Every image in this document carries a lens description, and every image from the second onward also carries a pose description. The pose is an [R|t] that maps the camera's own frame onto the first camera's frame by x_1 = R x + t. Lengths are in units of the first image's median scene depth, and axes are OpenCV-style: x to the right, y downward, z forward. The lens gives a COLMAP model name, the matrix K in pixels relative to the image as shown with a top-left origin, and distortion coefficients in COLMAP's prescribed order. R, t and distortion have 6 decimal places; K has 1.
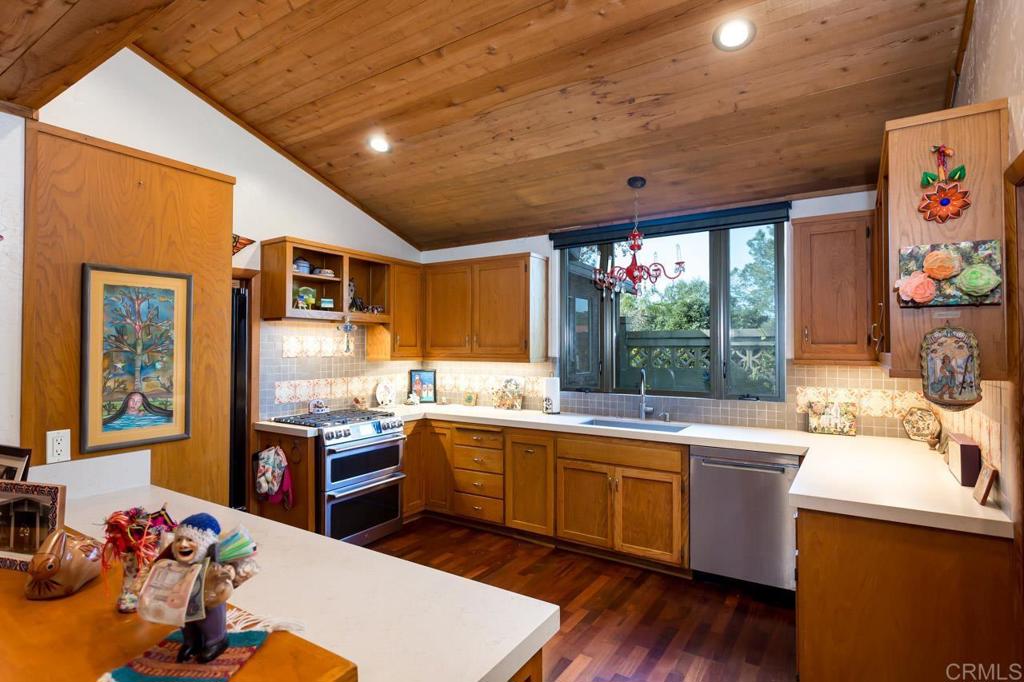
lens RADIAL K [[545.6, 0, 499.3], [0, 545.6, 340.5], [0, 0, 1]] dist [0.005716, -0.002319]
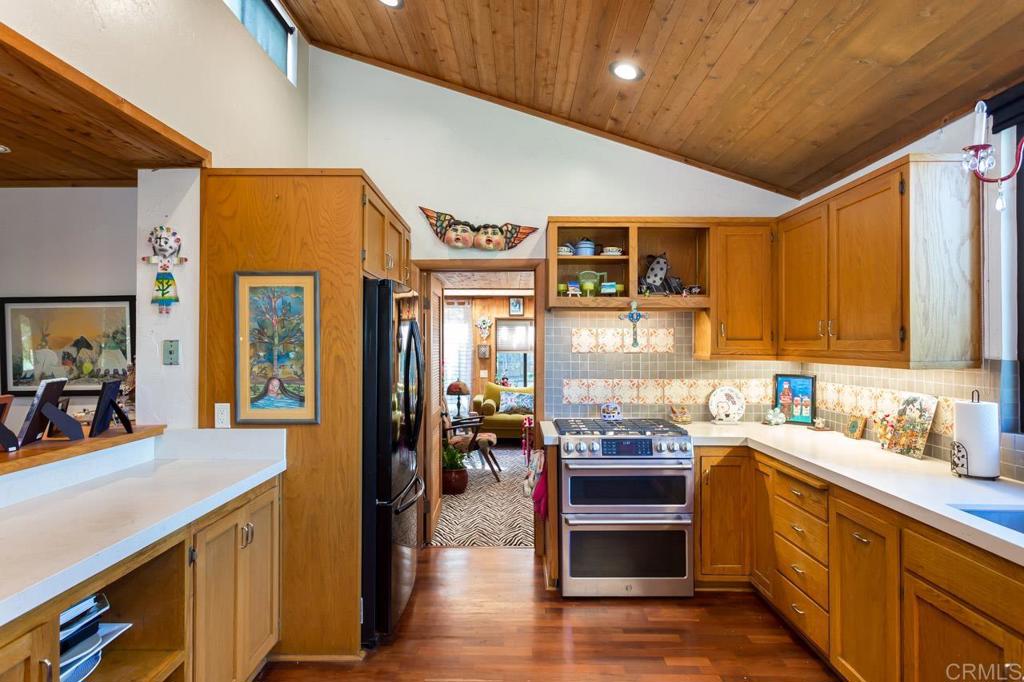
lens RADIAL K [[545.6, 0, 497.1], [0, 545.6, 338.9], [0, 0, 1]] dist [0.005716, -0.002319]
pose [[0.530140, -0.008901, -0.847863, 0.346657], [0.009815, 0.999942, -0.004361, 0.013355], [0.847853, -0.006010, 0.530197, 0.481602]]
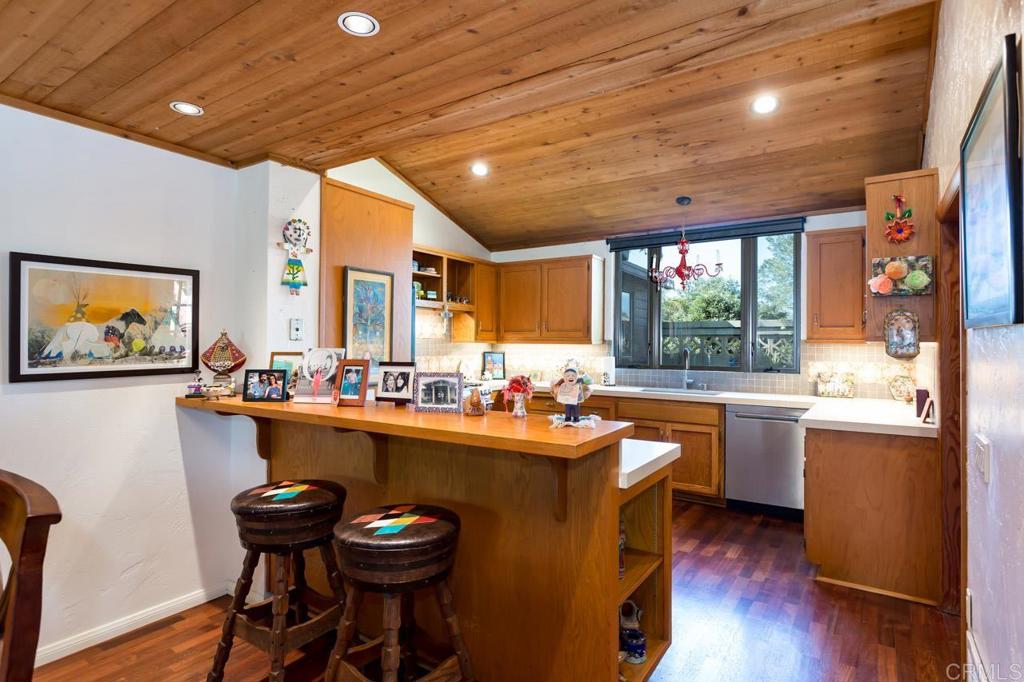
lens RADIAL K [[545.6, 0, 504.5], [0, 545.6, 337.8], [0, 0, 1]] dist [0.005716, -0.002319]
pose [[0.999840, 0.008608, -0.015672, -0.149135], [-0.008573, 0.999961, 0.002322, 0.031089], [0.015691, -0.002187, 0.999874, -0.292656]]
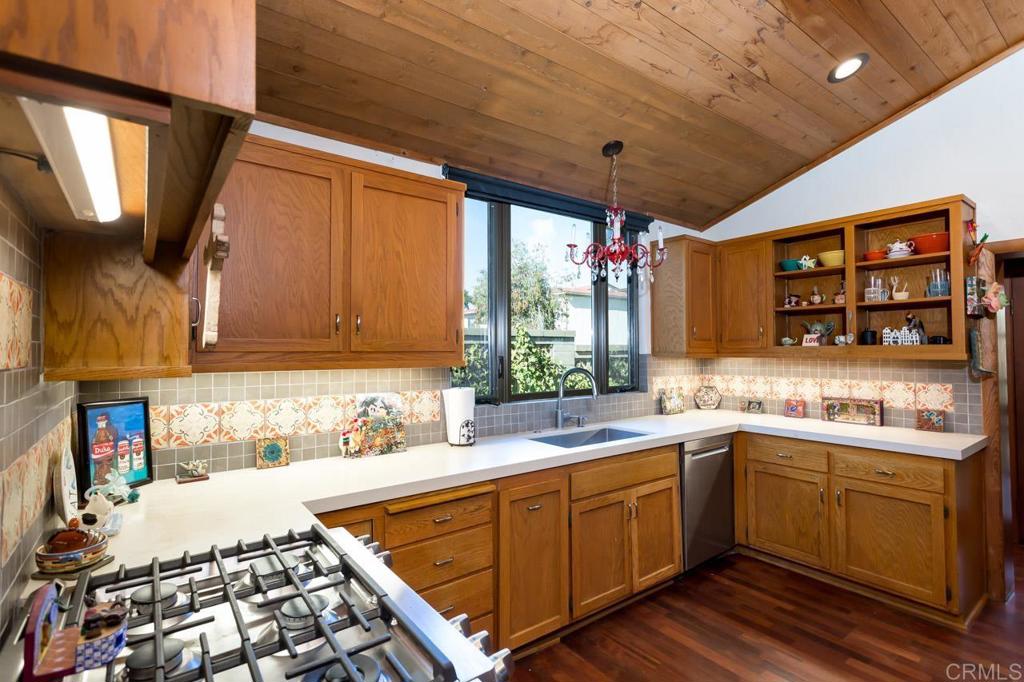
lens RADIAL K [[480.3, 0, 508.1], [0, 480.3, 342.4], [0, 0, 1]] dist [0.002262, 0.003250]
pose [[0.333497, 0.012101, 0.942674, -0.521593], [-0.010128, 0.999906, -0.009253, 0.022340], [-0.942697, -0.006462, 0.333588, 0.937120]]
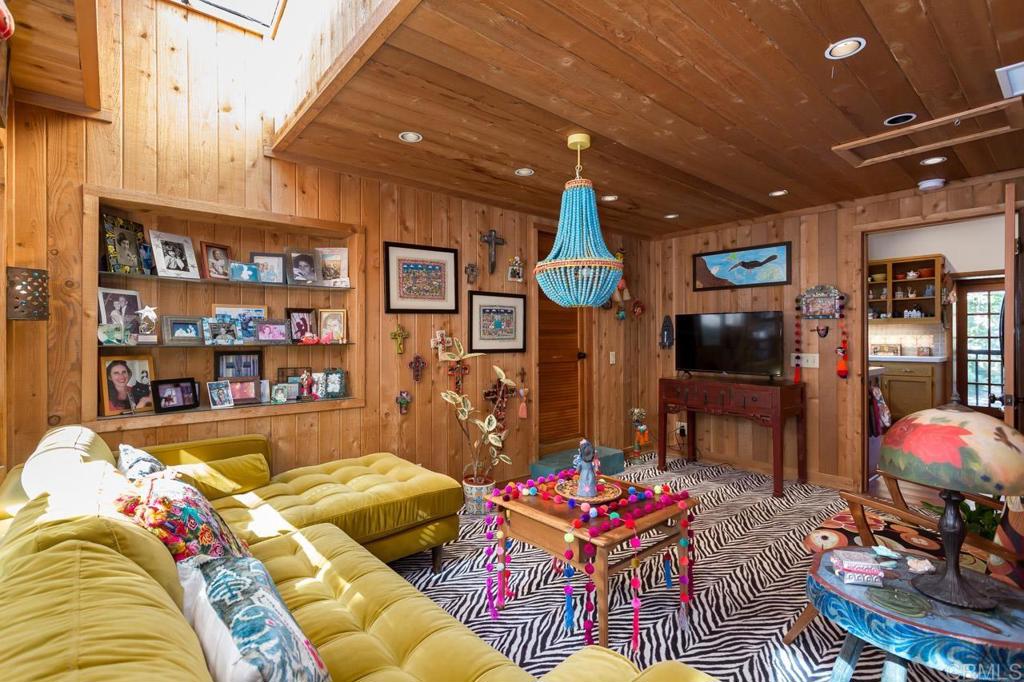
lens RADIAL K [[480.3, 0, 509.1], [0, 480.3, 343.9], [0, 0, 1]] dist [0.002262, 0.003250]
pose [[0.274255, -0.007633, 0.961627, -1.678921], [-0.008686, 0.999908, 0.010414, 0.103787], [-0.961618, -0.011208, 0.274163, 1.534165]]
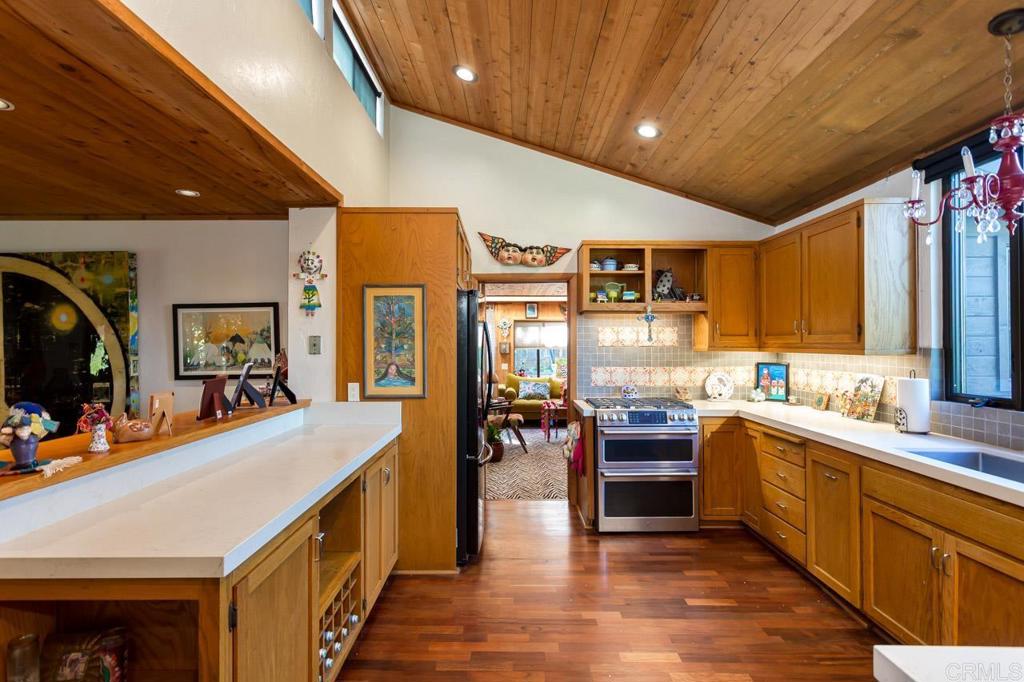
lens RADIAL K [[480.3, 0, 497.5], [0, 480.3, 339.1], [0, 0, 1]] dist [0.002262, 0.003250]
pose [[0.537233, -0.009950, -0.843375, 0.394401], [0.012247, 0.999917, -0.003996, 0.020425], [0.843345, -0.008182, 0.537311, 0.320626]]
